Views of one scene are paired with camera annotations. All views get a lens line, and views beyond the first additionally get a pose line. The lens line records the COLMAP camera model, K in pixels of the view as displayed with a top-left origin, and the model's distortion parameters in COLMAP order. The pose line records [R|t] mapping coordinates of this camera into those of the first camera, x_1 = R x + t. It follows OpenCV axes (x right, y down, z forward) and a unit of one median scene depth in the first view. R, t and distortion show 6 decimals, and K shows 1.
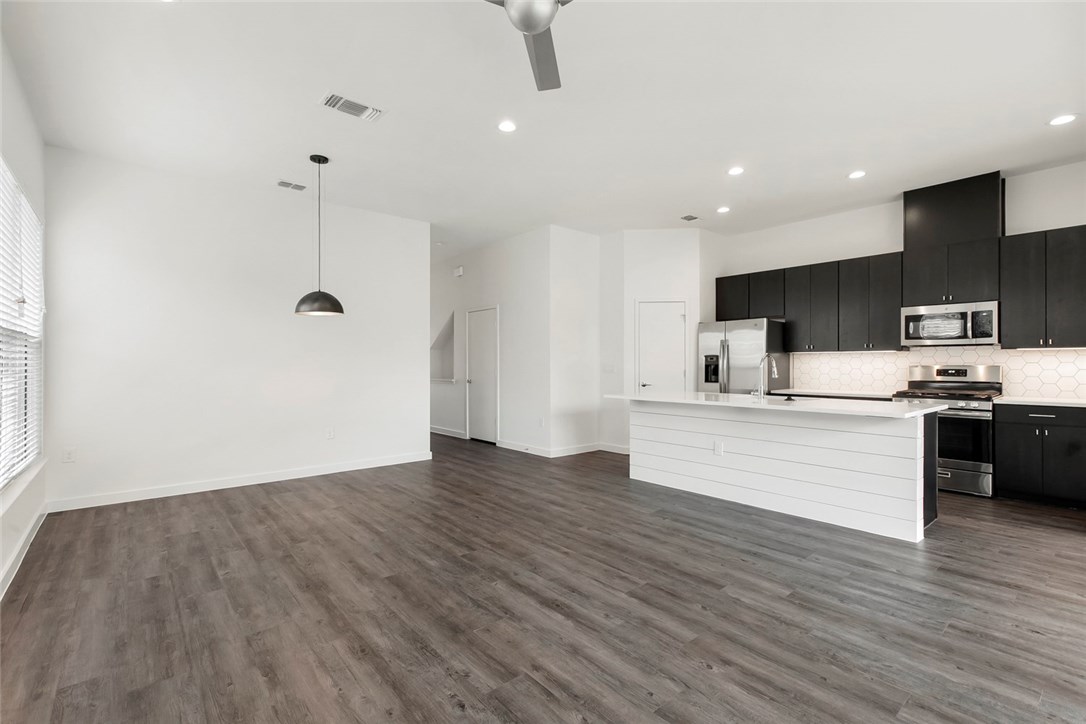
lens RADIAL K [[490.0, 0, 542.4], [0, 490.0, 366.5], [0, 0, 1]] dist [-0.006962, -0.000471]
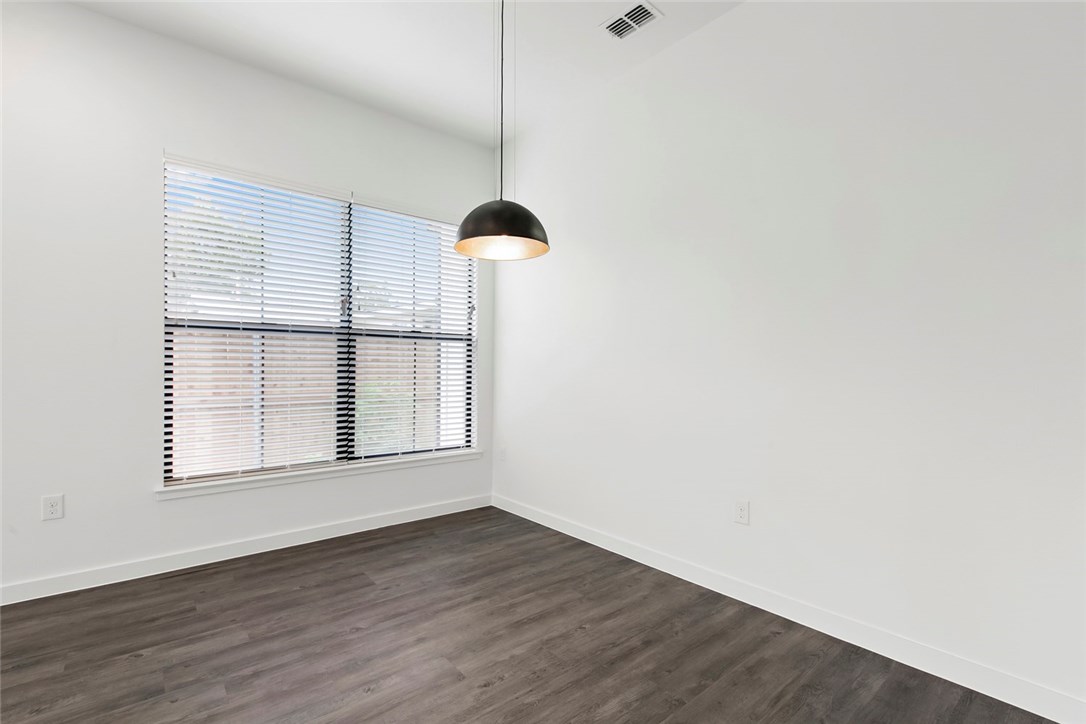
lens RADIAL K [[490.0, 0, 544.0], [0, 490.0, 367.5], [0, 0, 1]] dist [-0.006962, -0.000471]
pose [[-0.009996, -0.000625, -0.999950, 0.032296], [-0.002308, 0.999997, -0.000602, 0.013714], [0.999947, 0.002301, -0.009998, 1.460607]]
